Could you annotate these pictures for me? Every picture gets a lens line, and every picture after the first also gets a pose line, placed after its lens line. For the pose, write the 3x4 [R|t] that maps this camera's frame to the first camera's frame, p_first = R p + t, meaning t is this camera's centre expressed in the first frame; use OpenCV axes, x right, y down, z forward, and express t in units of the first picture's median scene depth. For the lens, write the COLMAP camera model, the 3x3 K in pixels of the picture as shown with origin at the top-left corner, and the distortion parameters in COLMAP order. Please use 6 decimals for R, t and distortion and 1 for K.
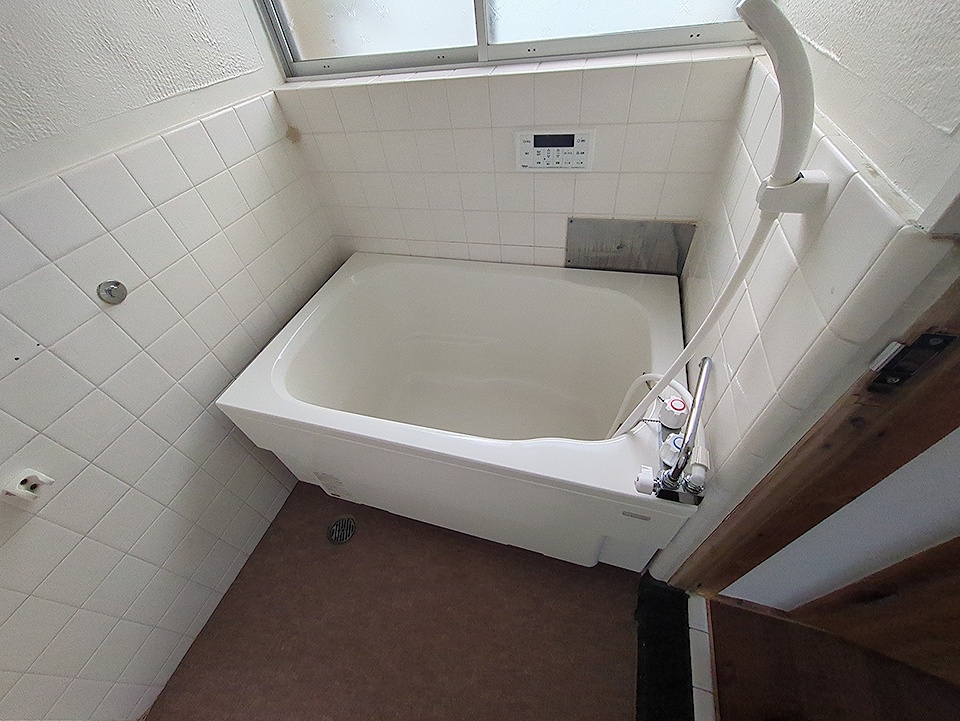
lens RADIAL K [[377.3, 0, 479.4], [0, 377.3, 361.5], [0, 0, 1]] dist [-0.002331, 0.000061]
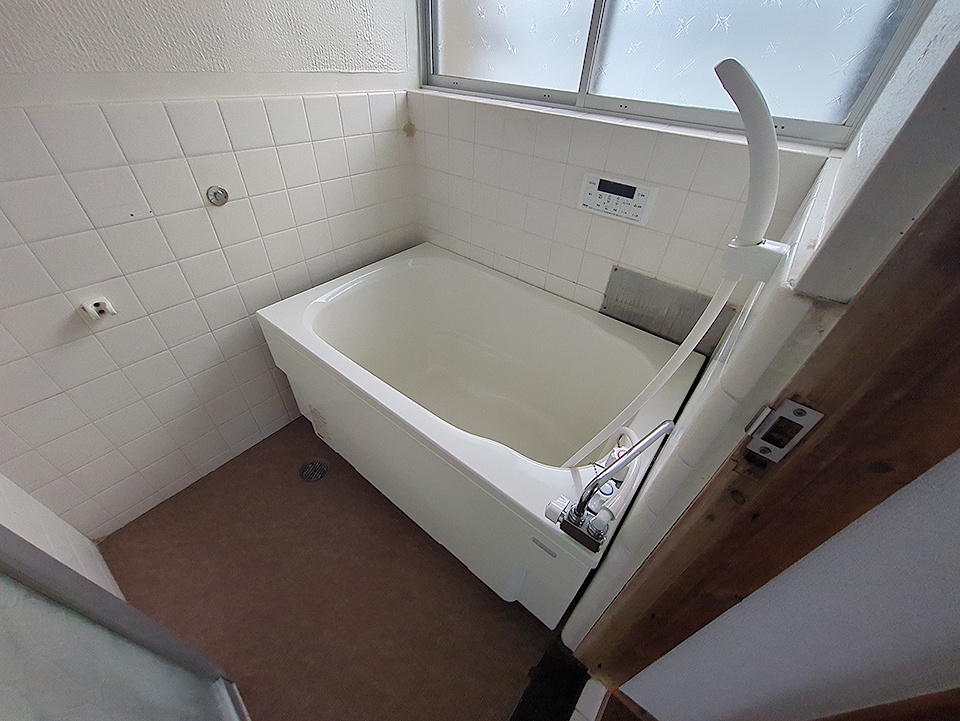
lens RADIAL K [[377.3, 0, 483.2], [0, 377.3, 364.3], [0, 0, 1]] dist [-0.002331, 0.000061]
pose [[0.916913, 0.354241, -0.183801, 0.219308], [-0.369925, 0.927226, -0.058365, 0.067325], [0.149750, 0.121508, 0.981229, -0.029005]]
